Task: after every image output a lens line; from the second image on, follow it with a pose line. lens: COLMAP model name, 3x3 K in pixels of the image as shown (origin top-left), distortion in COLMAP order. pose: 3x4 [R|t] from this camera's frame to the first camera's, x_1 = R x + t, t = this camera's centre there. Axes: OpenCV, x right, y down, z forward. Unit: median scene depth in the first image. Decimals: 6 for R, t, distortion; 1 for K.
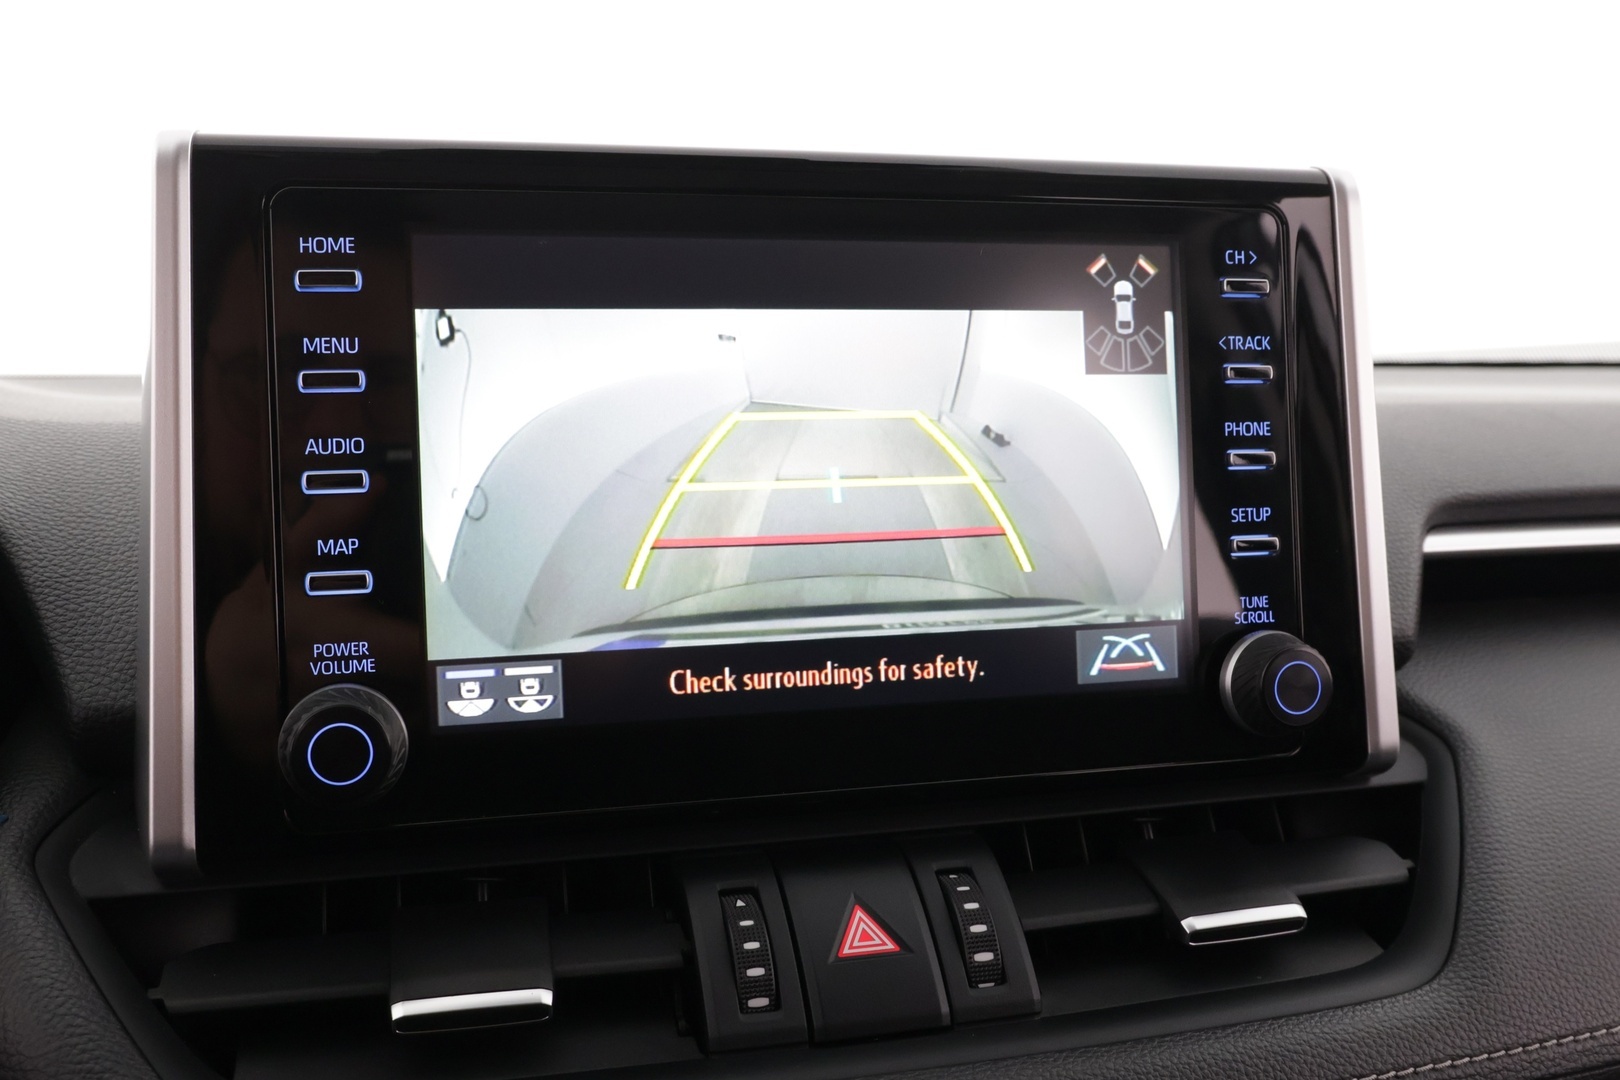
lens RADIAL K [[1469.6, 0, 814.0], [0, 1469.6, 536.3], [0, 0, 1]] dist [-0.027440, 0.021322]
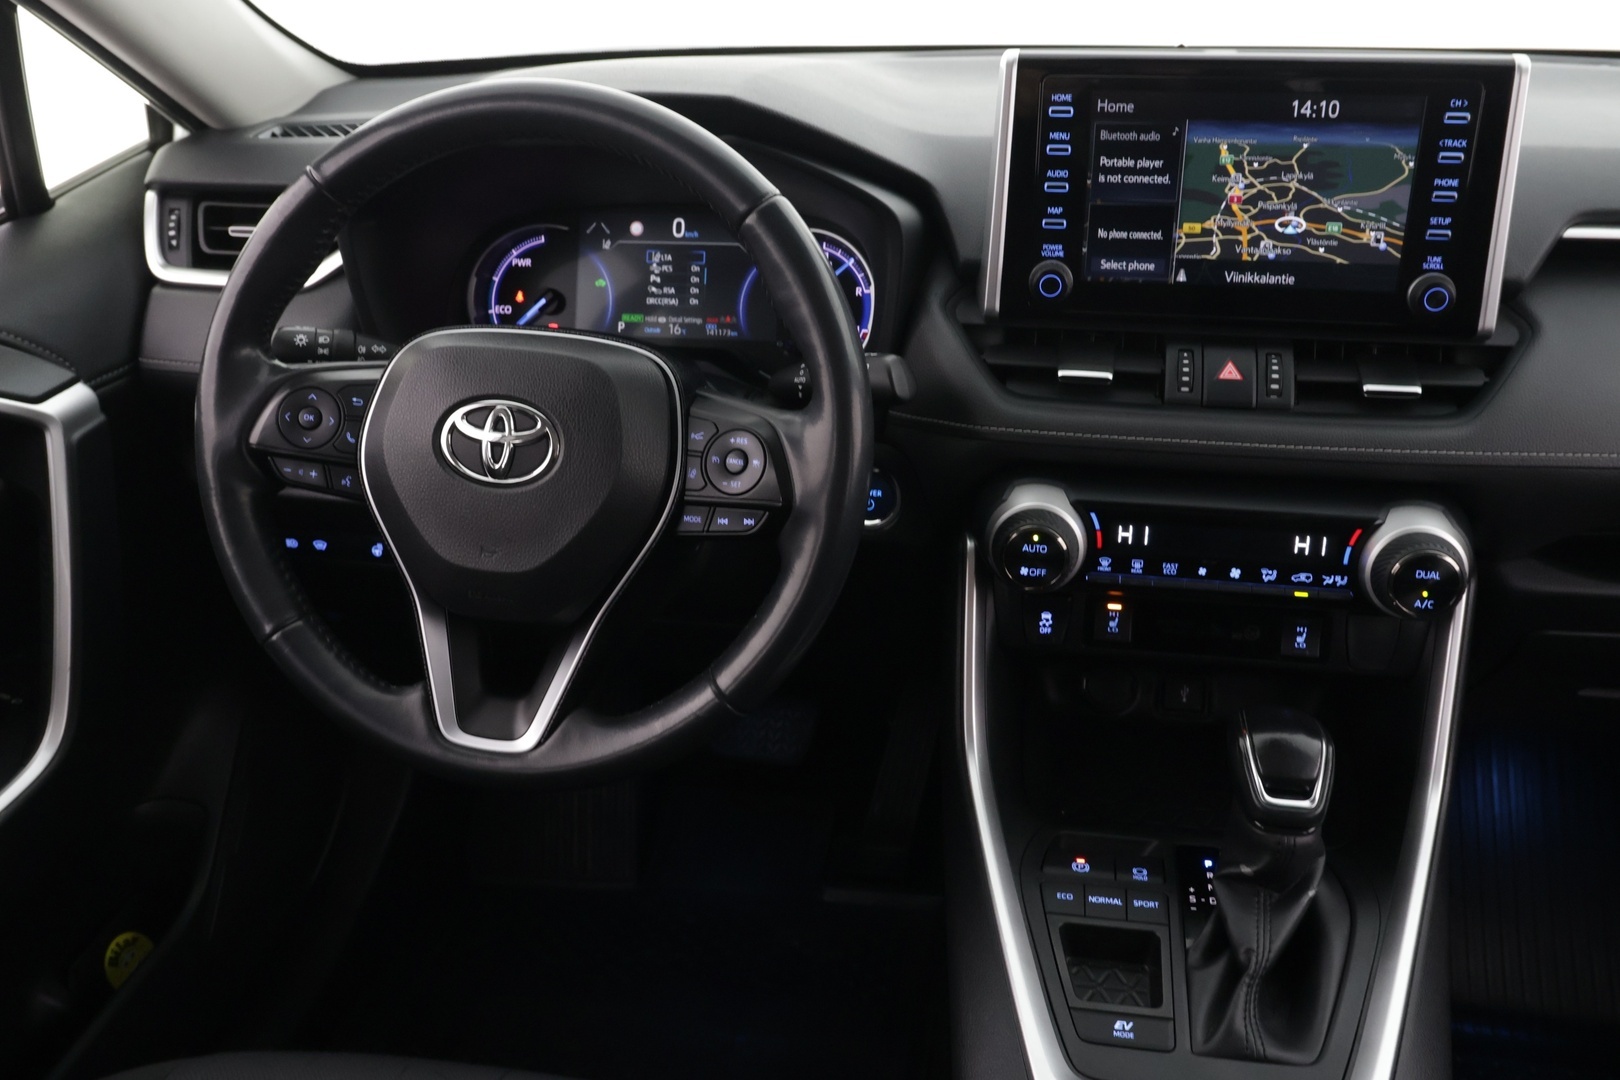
lens RADIAL K [[1361.2, 0, 807.1], [0, 1361.2, 533.4], [0, 0, 1]] dist [-0.032994, 0.034552]
pose [[0.907612, 0.182043, -0.378286, 0.325743], [-0.033937, 0.929957, 0.366098, -0.339315], [0.418436, -0.319437, 0.850218, -1.540714]]
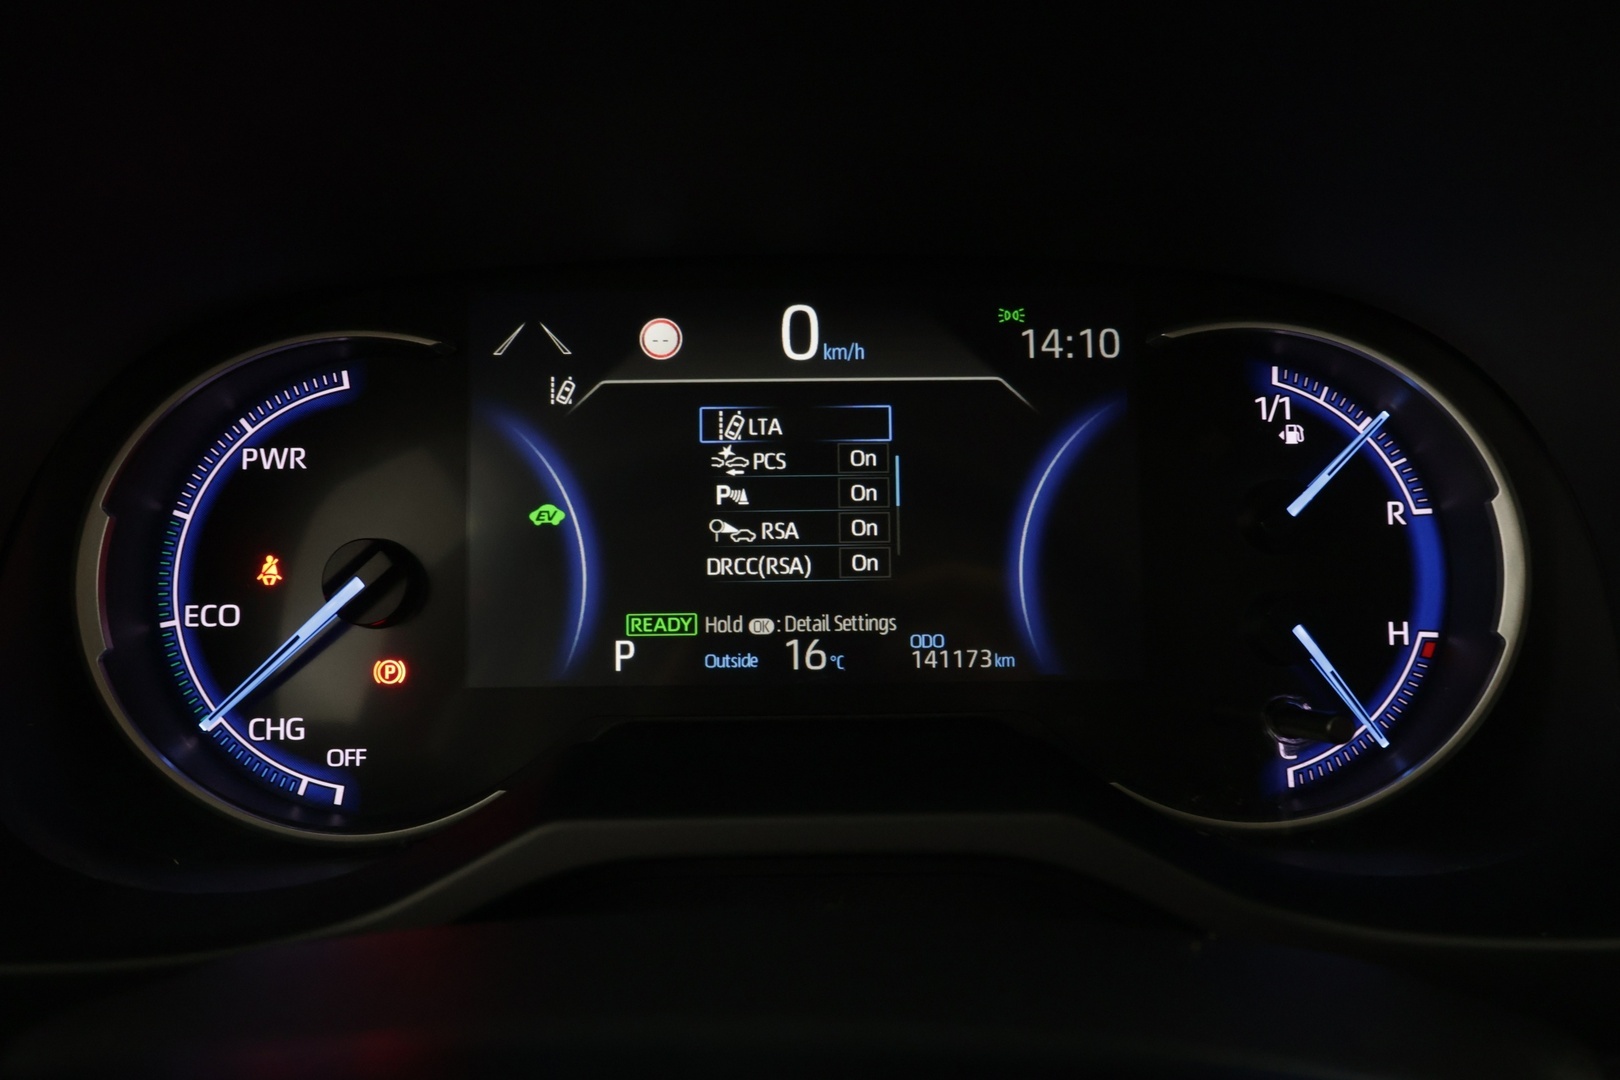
lens RADIAL K [[1361.2, 0, 783.8], [0, 1361.2, 536.7], [0, 0, 1]] dist [-0.032994, 0.034552]
pose [[0.974570, 0.087193, -0.206424, -1.049118], [-0.037625, 0.971786, 0.232846, 0.075847], [0.220902, -0.219158, 0.950354, 0.247945]]
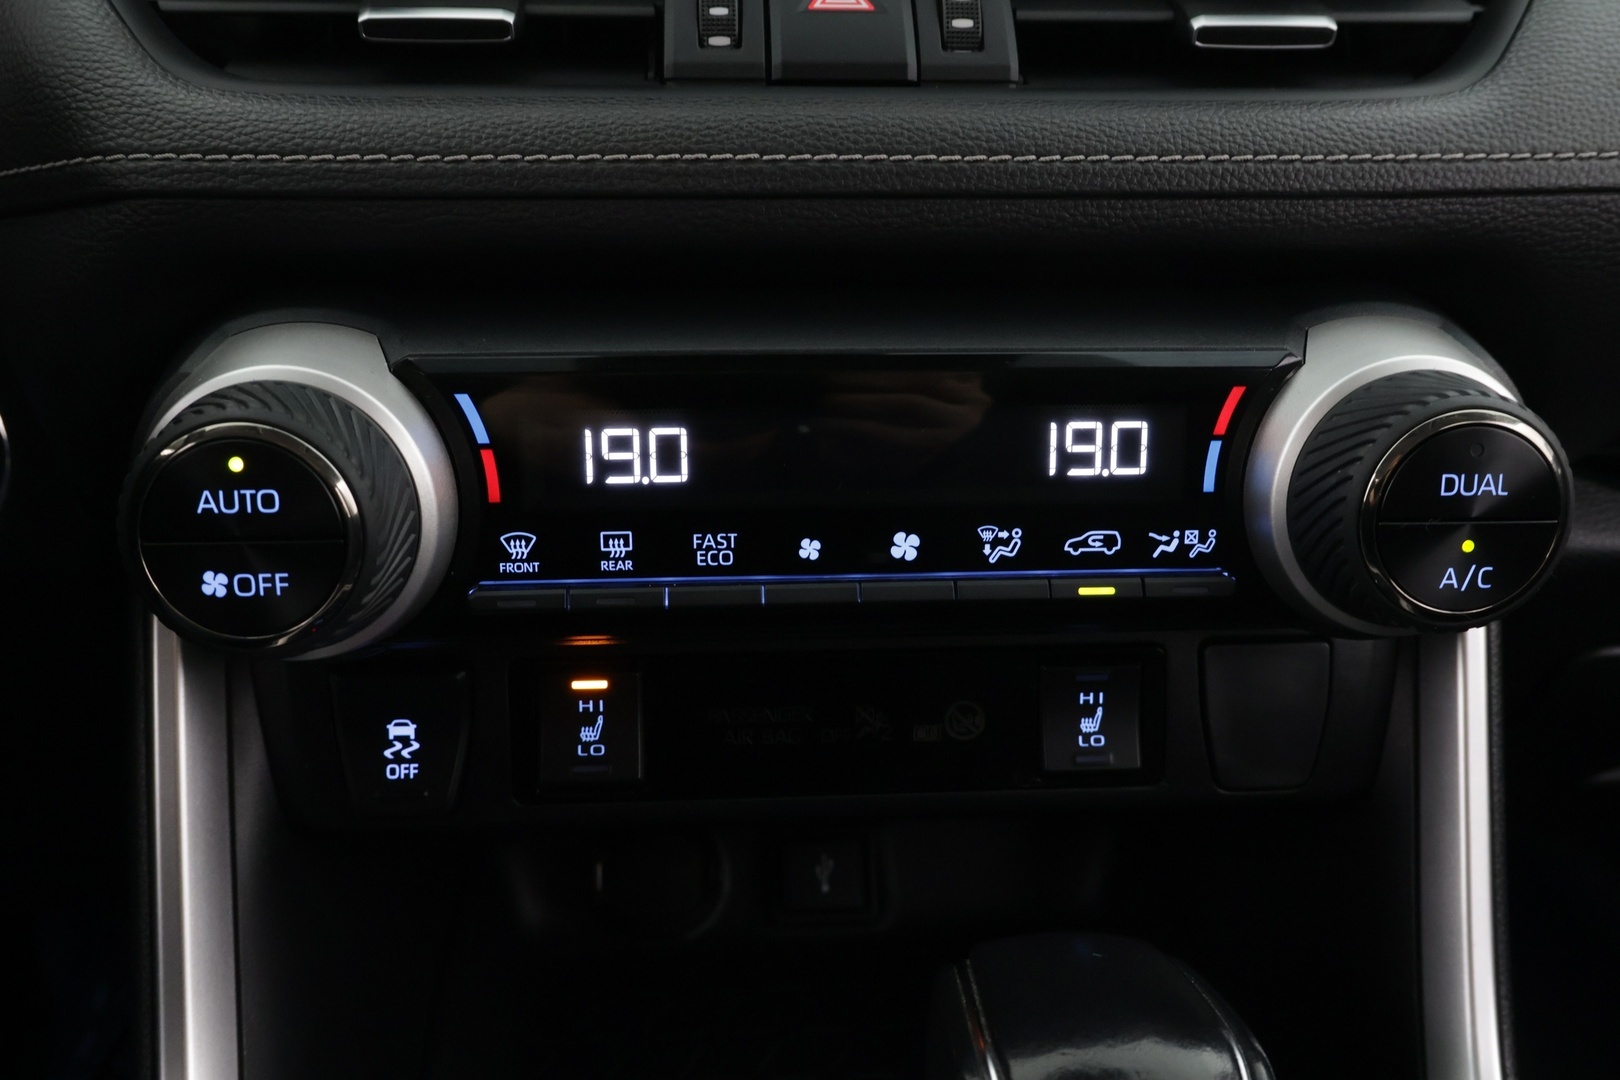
lens RADIAL K [[1361.2, 0, 807.1], [0, 1361.2, 532.3], [0, 0, 1]] dist [-0.032994, 0.034552]
pose [[0.982178, 0.084410, -0.167931, 0.192908], [-0.035641, 0.960914, 0.274545, 0.366910], [0.184541, -0.263667, 0.946797, 0.056314]]
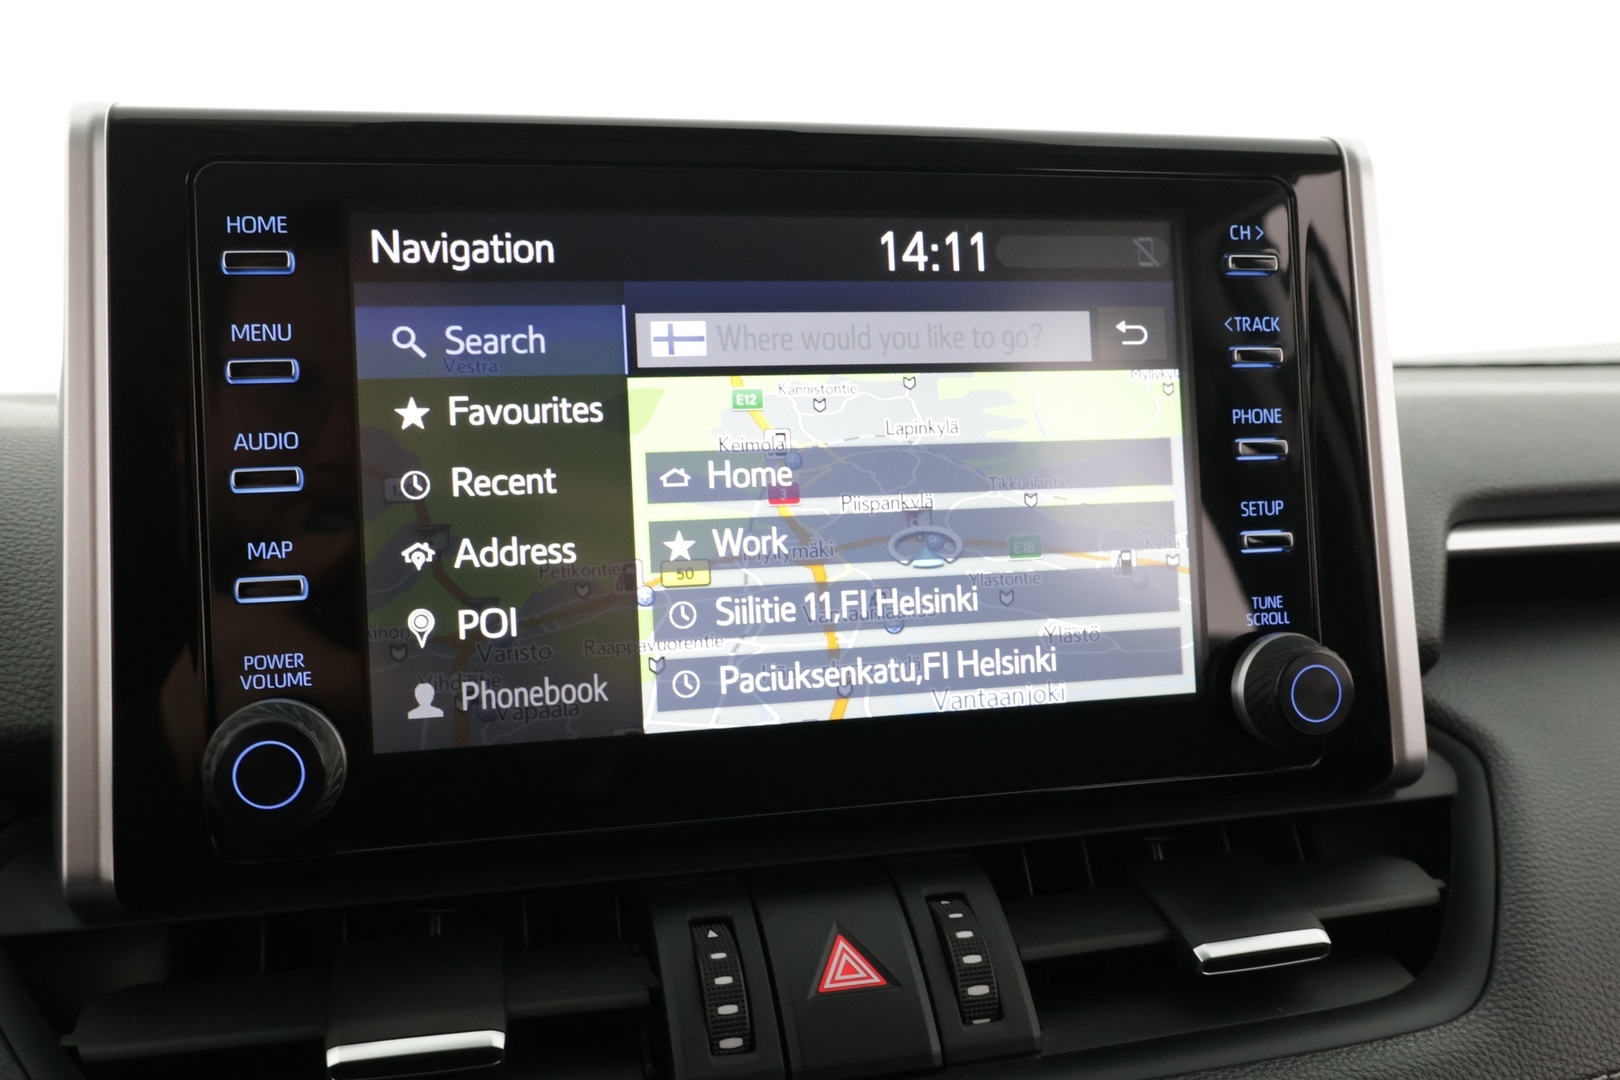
lens RADIAL K [[1469.6, 0, 813.2], [0, 1469.6, 537.3], [0, 0, 1]] dist [-0.027440, 0.021322]
pose [[0.999895, -0.012197, -0.007831, 0.023241], [0.012060, 0.999777, -0.017325, 0.018381], [0.008040, 0.017229, 0.999819, 0.078399]]
